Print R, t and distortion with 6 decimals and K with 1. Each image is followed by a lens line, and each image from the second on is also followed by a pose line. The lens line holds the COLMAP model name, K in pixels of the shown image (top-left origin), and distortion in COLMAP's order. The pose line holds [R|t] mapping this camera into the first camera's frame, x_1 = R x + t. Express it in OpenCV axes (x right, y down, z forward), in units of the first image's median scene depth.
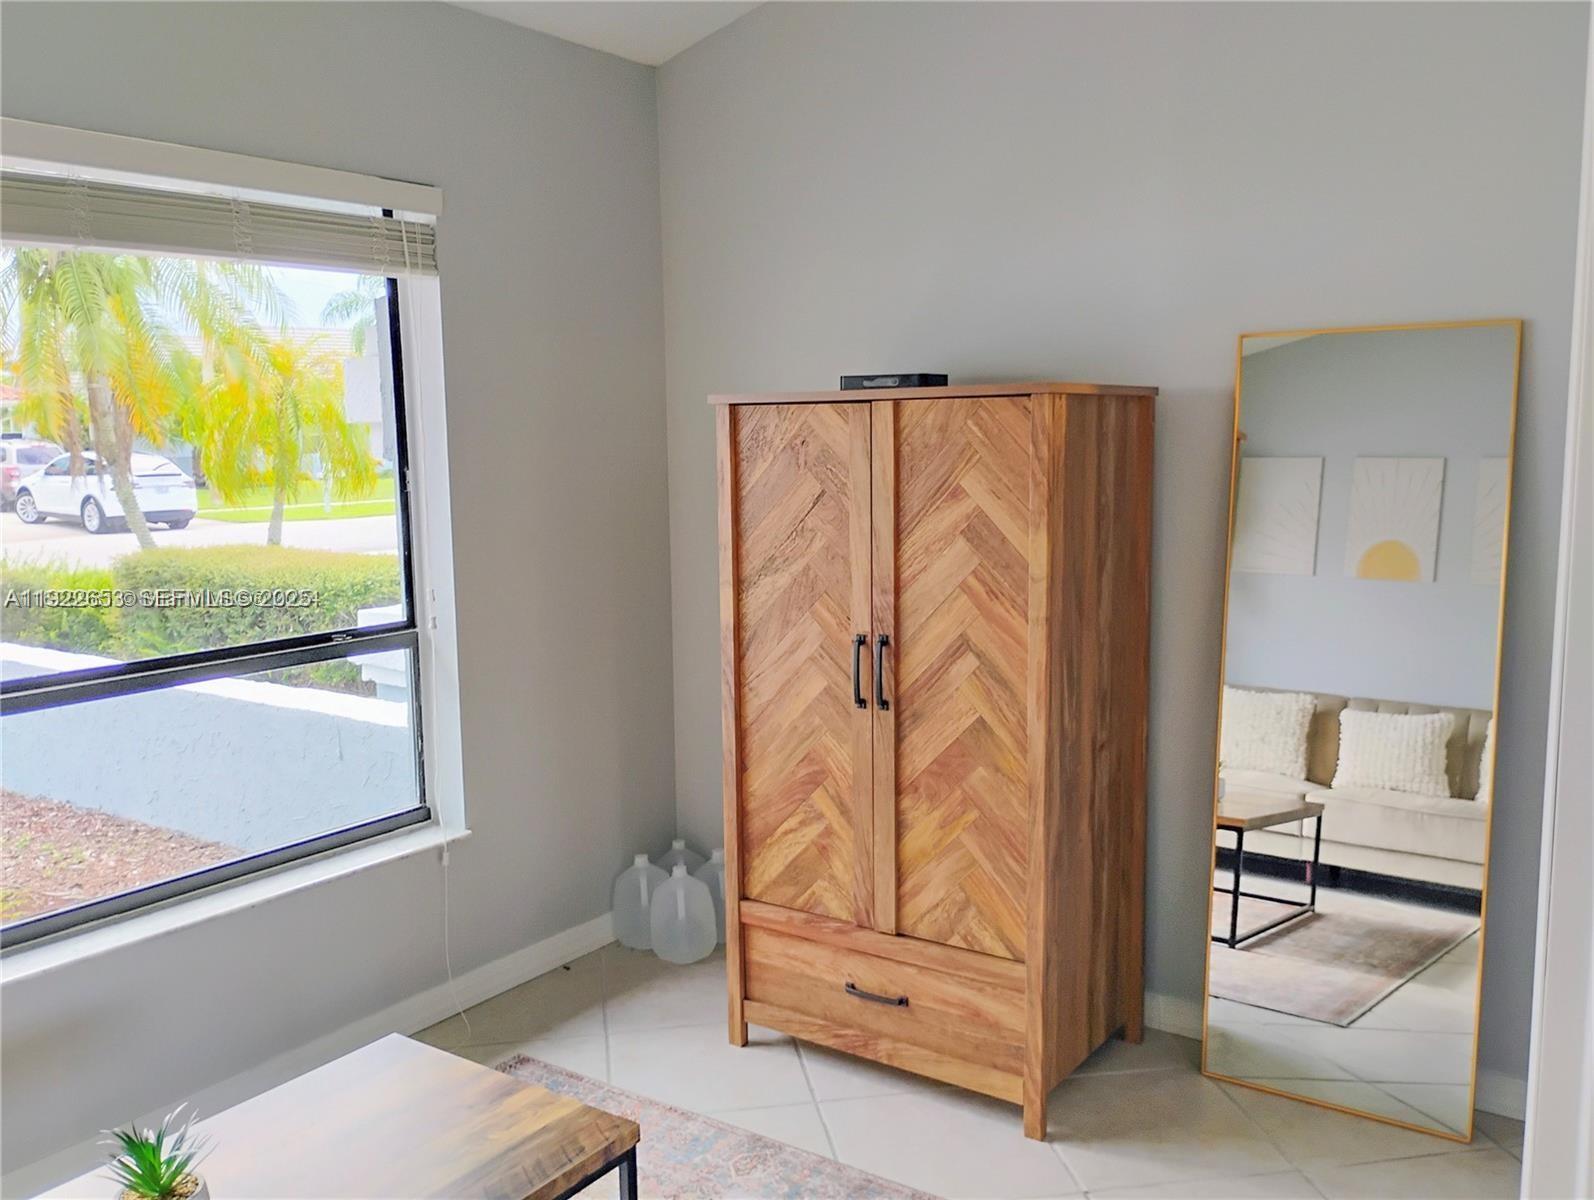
lens RADIAL K [[1357.8, 0, 796.7], [0, 1357.8, 599.7], [0, 0, 1]] dist [0.045651, -0.050065]
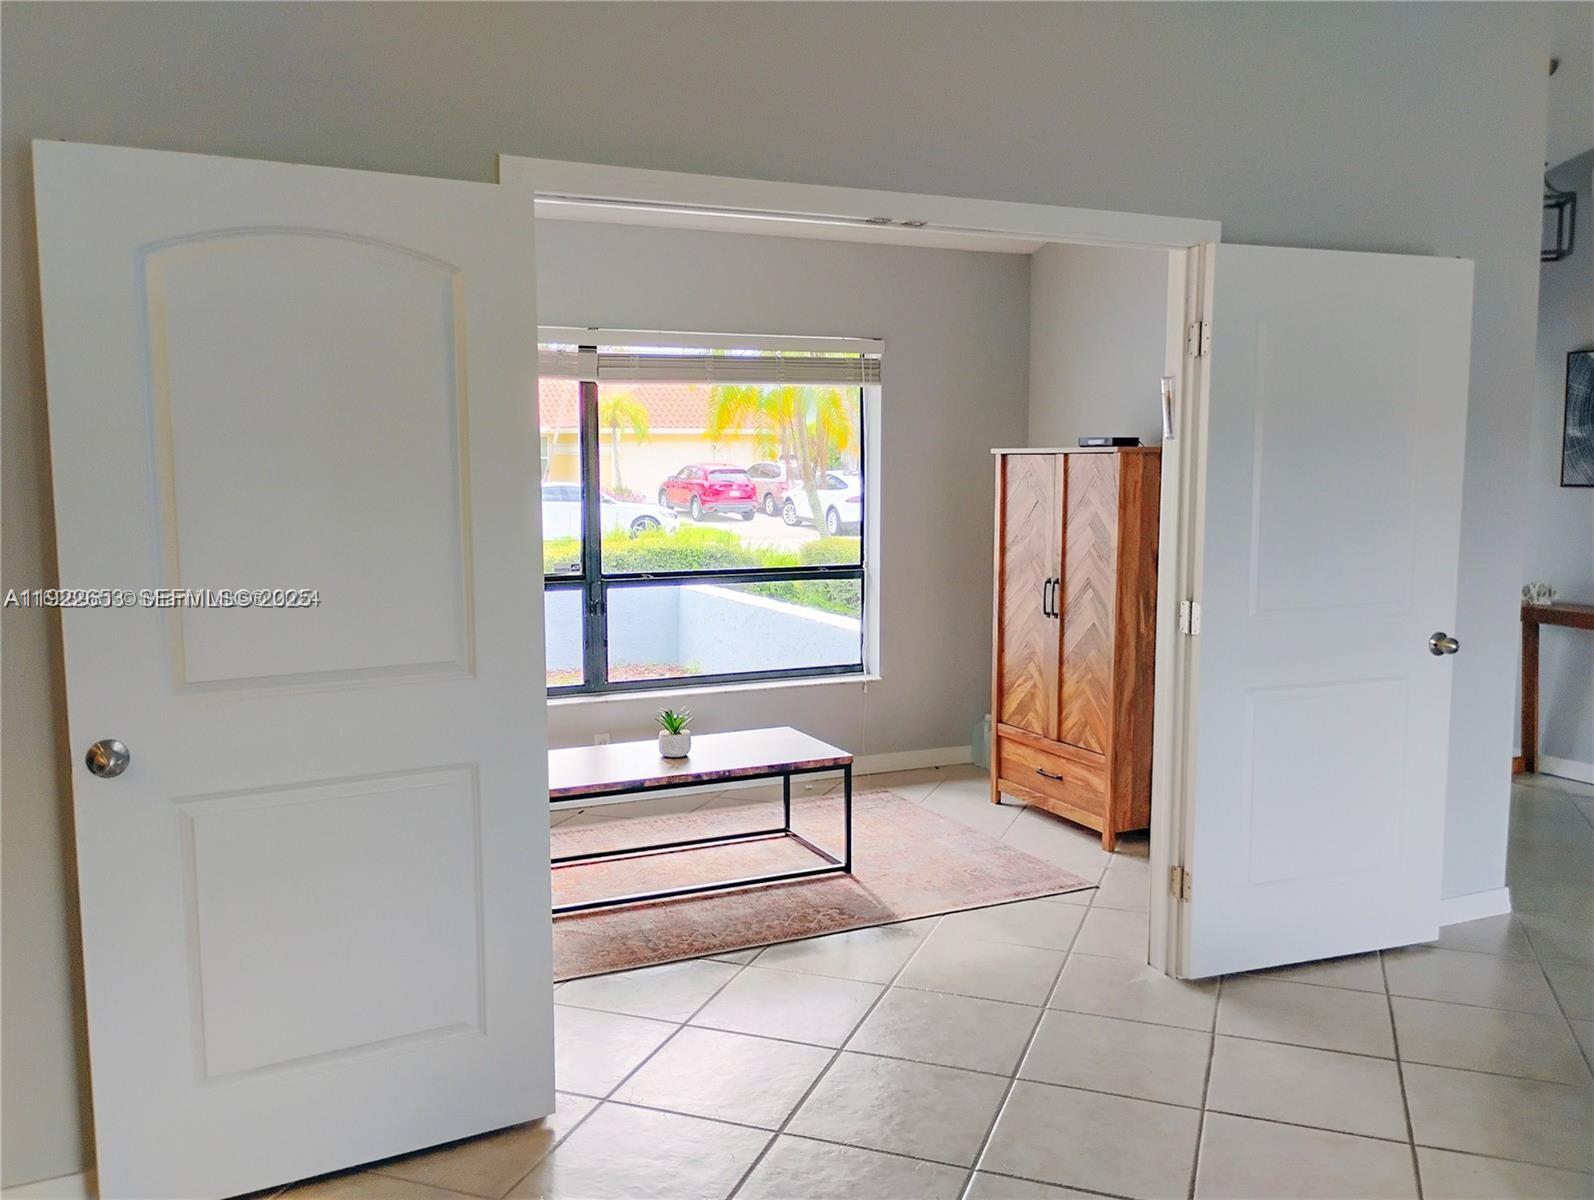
lens RADIAL K [[1357.8, 0, 798.4], [0, 1357.8, 600.4], [0, 0, 1]] dist [0.045651, -0.050065]
pose [[0.864068, 0.069045, -0.498618, 0.664814], [-0.077930, 0.996954, 0.003005, 0.075833], [0.497307, 0.036260, 0.866817, -0.772102]]
